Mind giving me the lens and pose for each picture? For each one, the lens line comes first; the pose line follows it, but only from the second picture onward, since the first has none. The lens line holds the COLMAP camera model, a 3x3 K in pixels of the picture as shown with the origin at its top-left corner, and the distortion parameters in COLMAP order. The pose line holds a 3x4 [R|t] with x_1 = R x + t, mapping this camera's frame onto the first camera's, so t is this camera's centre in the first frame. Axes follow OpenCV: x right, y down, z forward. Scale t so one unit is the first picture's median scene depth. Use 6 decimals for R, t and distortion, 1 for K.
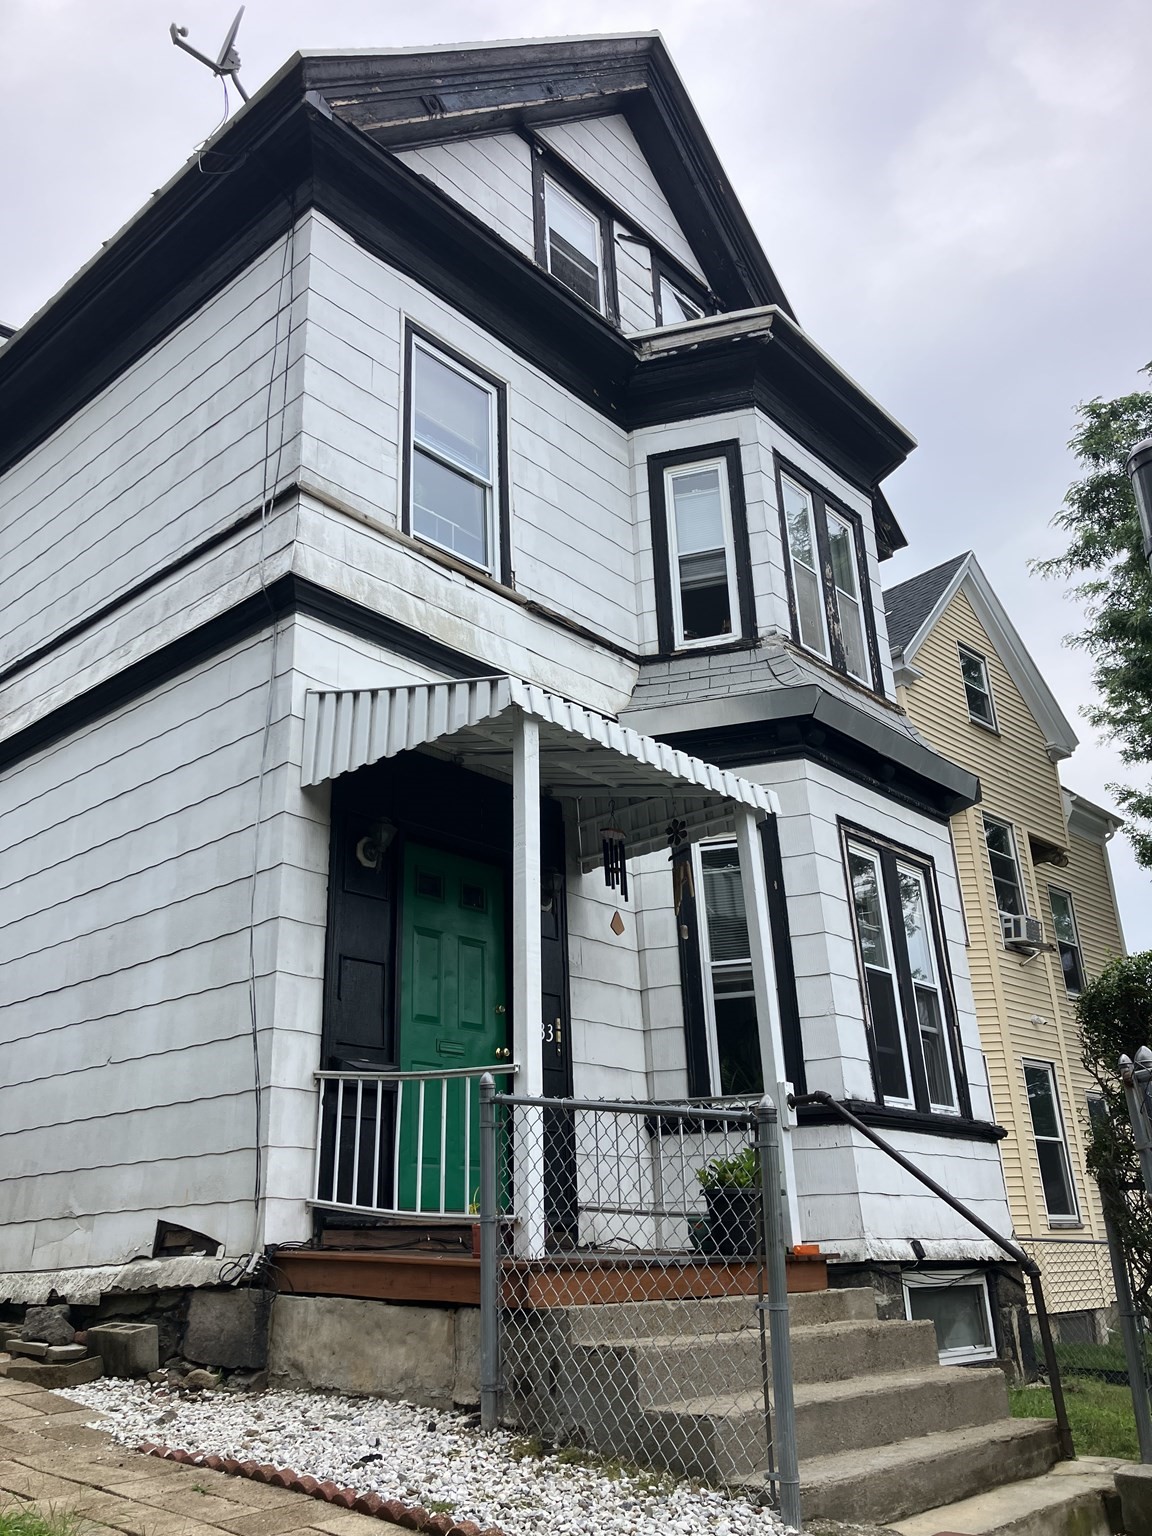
lens RADIAL K [[1234.1, 0, 576.0], [0, 1234.1, 768.0], [0, 0, 1]] dist [-0.006078, 0.001804]
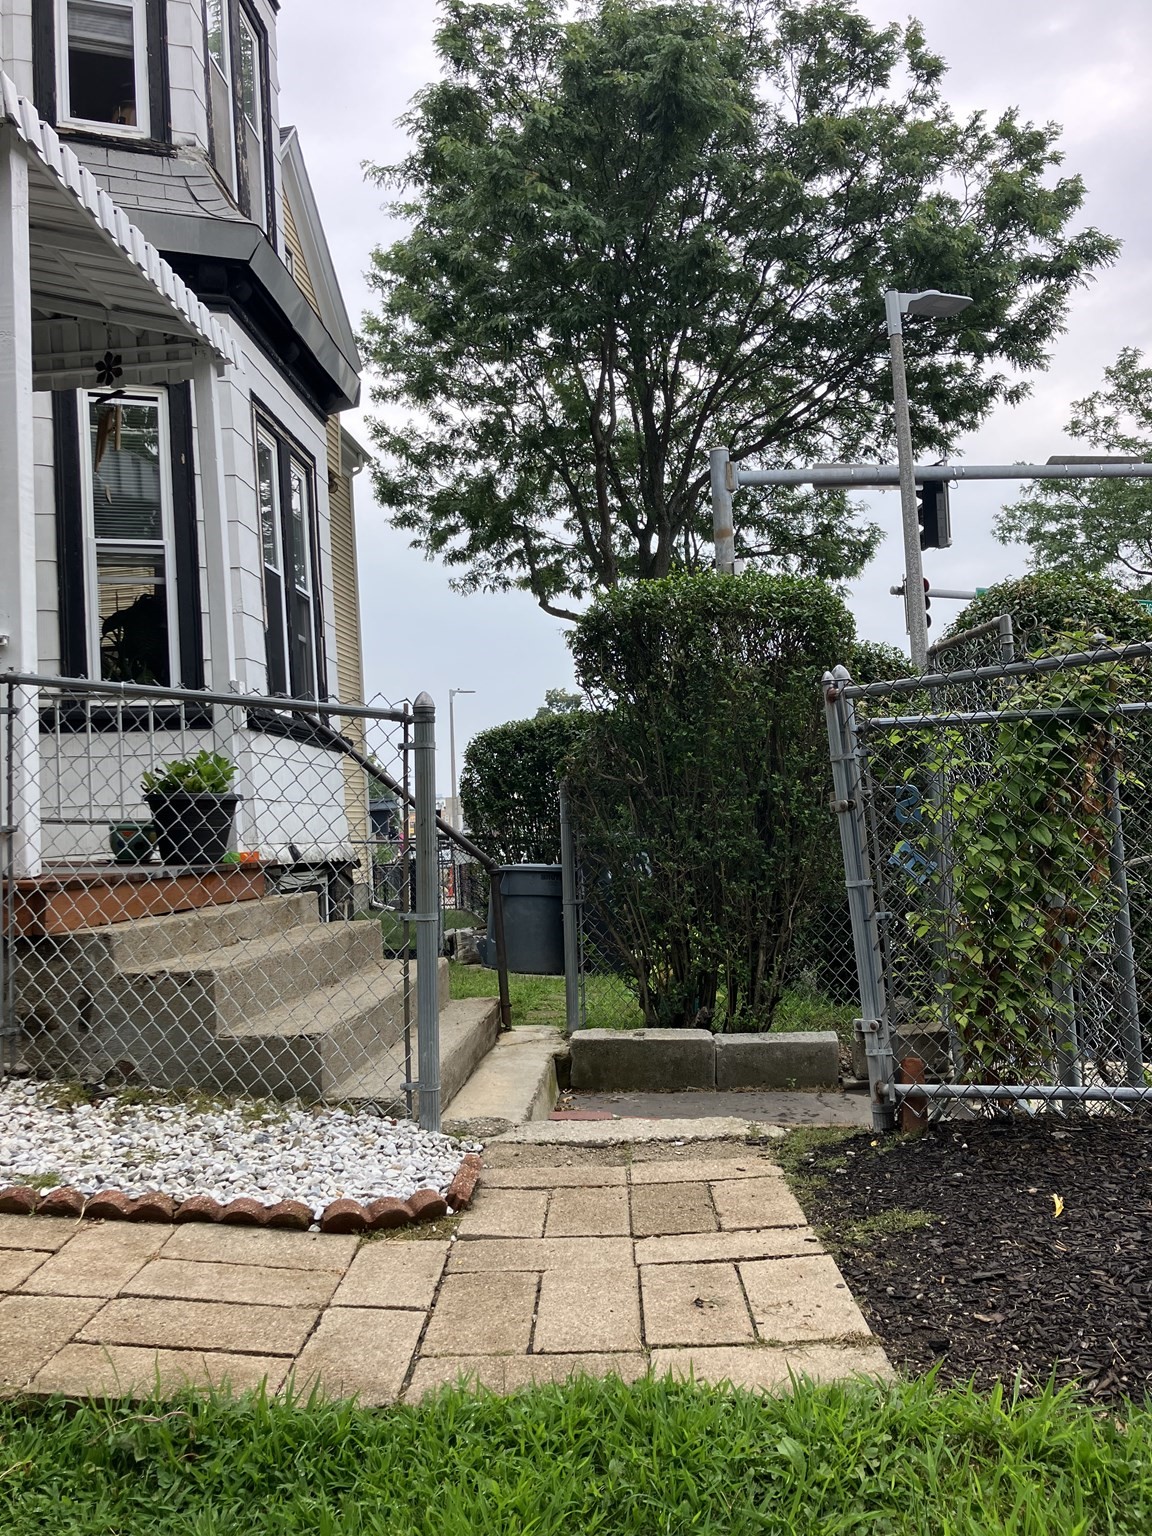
lens RADIAL K [[1234.1, 0, 576.0], [0, 1234.1, 768.0], [0, 0, 1]] dist [-0.006078, 0.001804]
pose [[0.788057, 0.020254, 0.615269, -0.132804], [-0.205493, 0.950786, 0.231903, 0.041423], [-0.580292, -0.309186, 0.753436, 0.120990]]
